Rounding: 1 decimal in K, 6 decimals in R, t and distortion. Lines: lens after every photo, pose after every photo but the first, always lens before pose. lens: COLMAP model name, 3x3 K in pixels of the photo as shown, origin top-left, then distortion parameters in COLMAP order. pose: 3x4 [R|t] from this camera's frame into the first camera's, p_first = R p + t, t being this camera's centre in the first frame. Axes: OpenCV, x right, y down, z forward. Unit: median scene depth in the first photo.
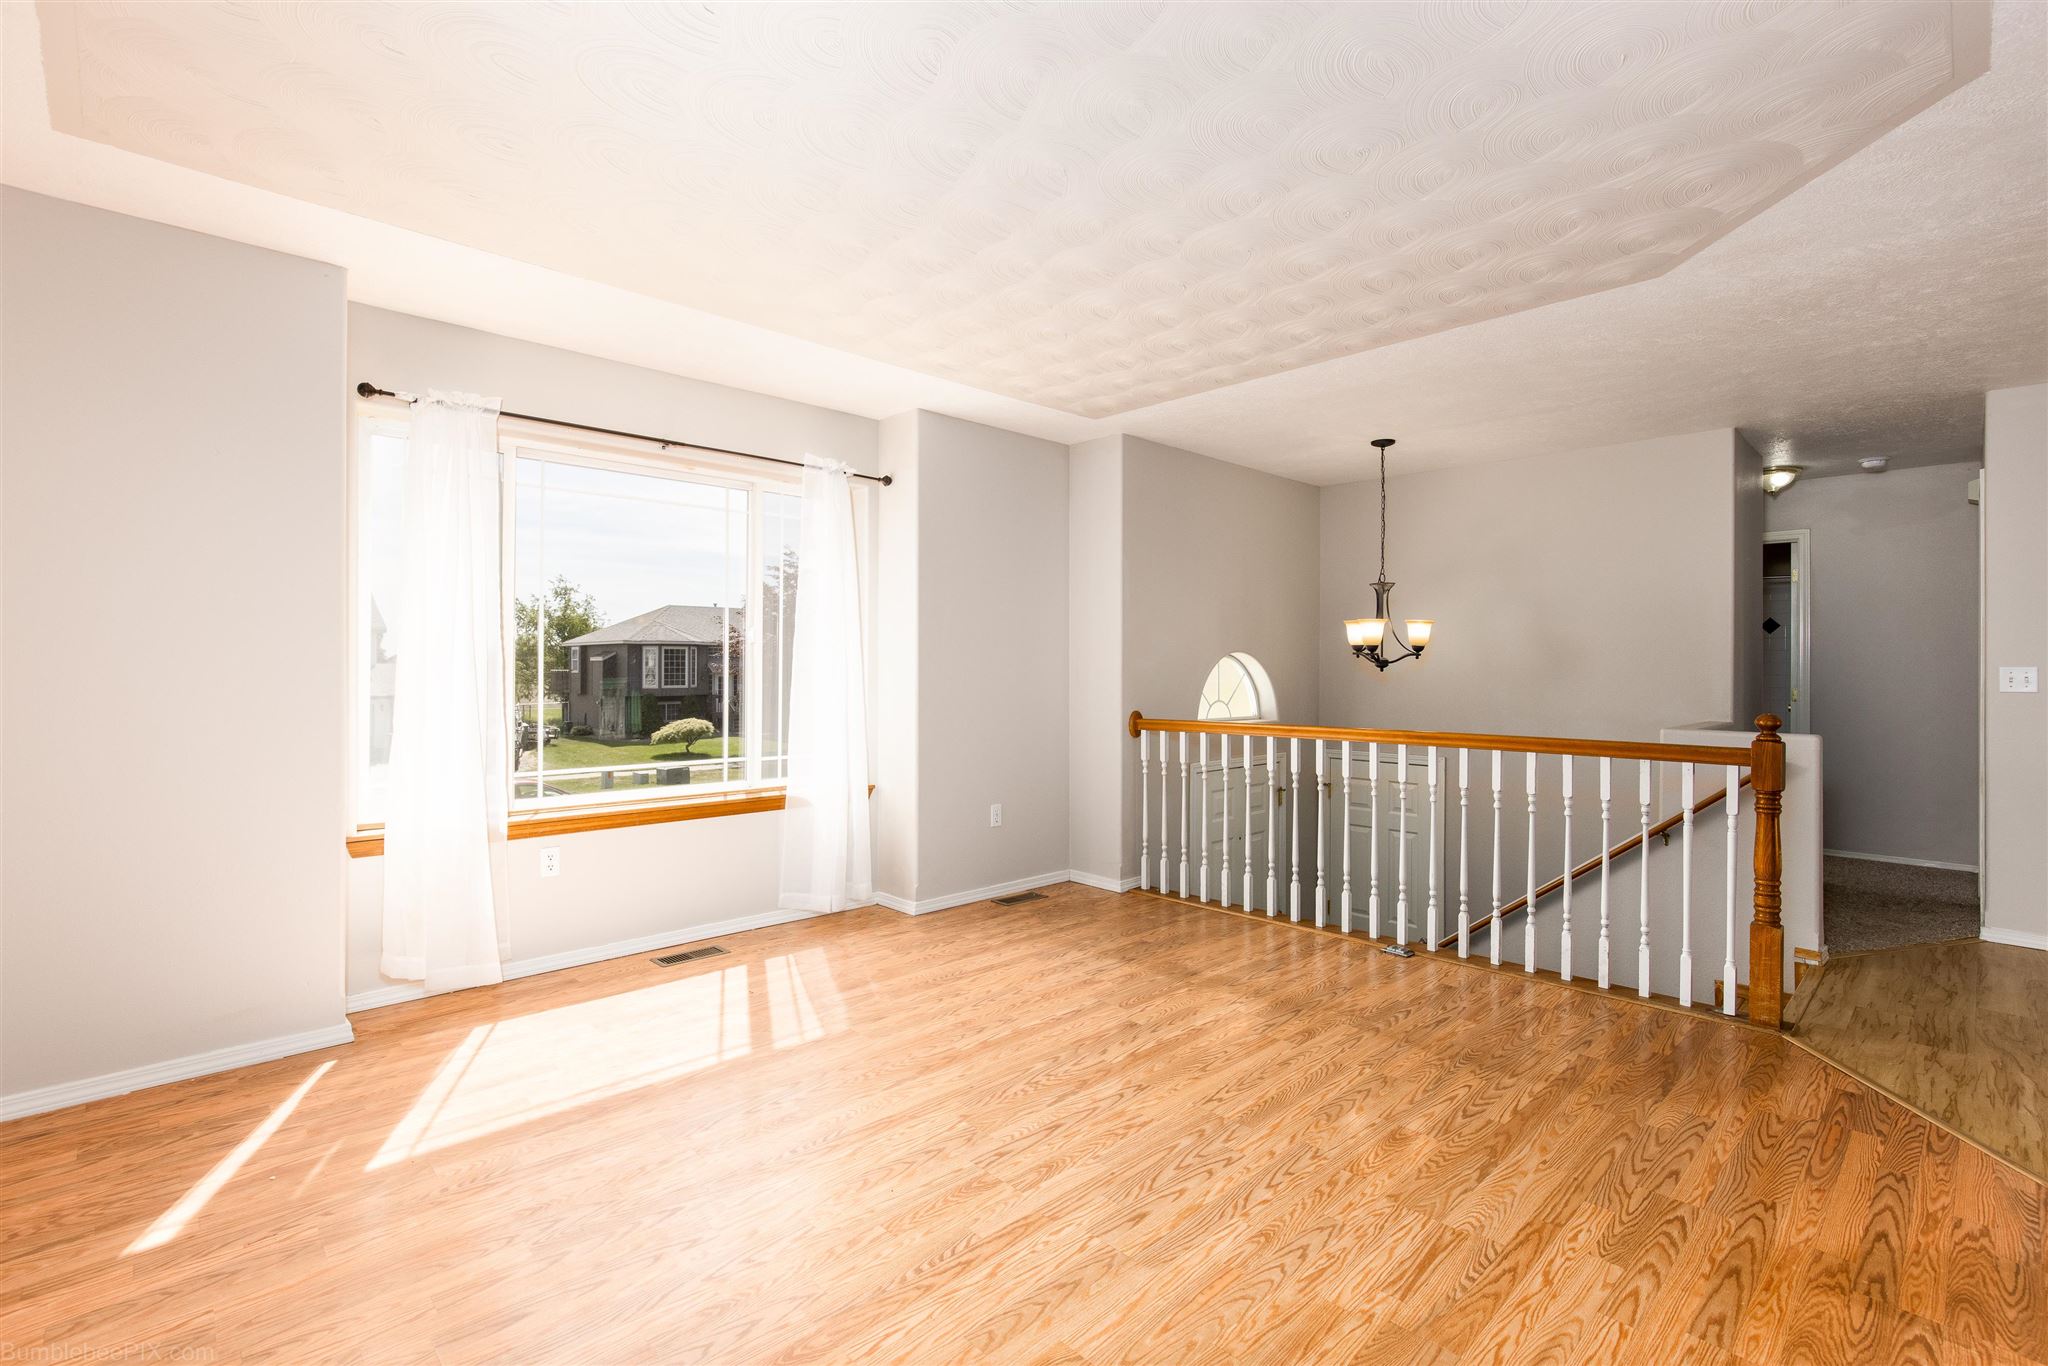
lens RADIAL K [[937.4, 0, 1019.9], [0, 937.4, 673.4], [0, 0, 1]] dist [-0.022692, 0.011896]
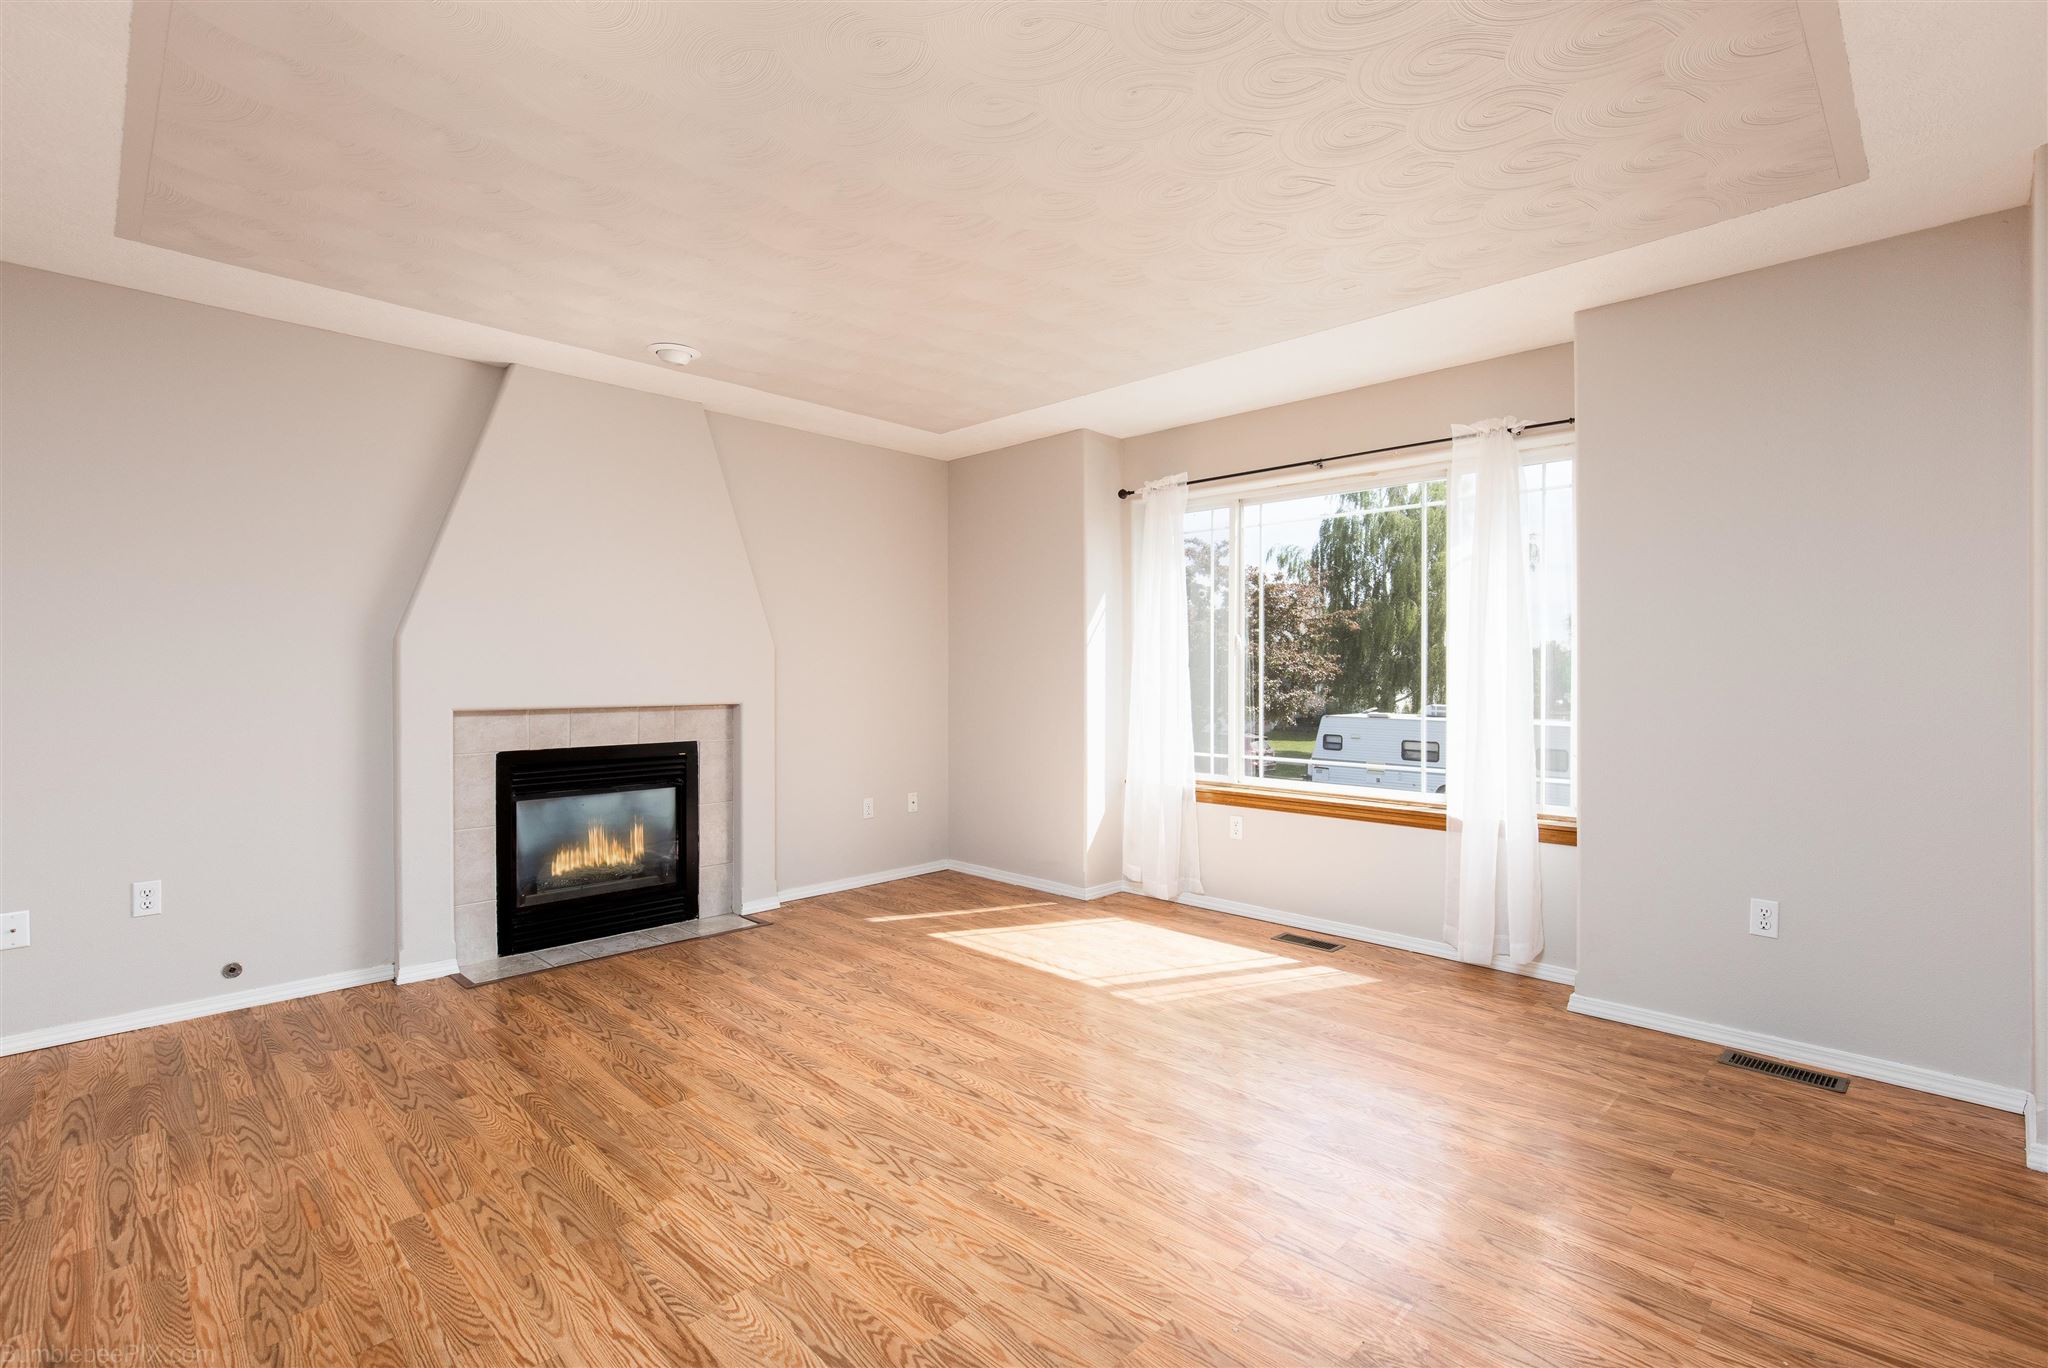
lens RADIAL K [[937.4, 0, 1019.9], [0, 937.4, 674.4], [0, 0, 1]] dist [-0.022692, 0.011896]
pose [[0.023441, -0.002217, -0.999723, 0.984568], [-0.009120, 0.999955, -0.002431, 0.004297], [0.999684, 0.009175, 0.023420, 0.903607]]
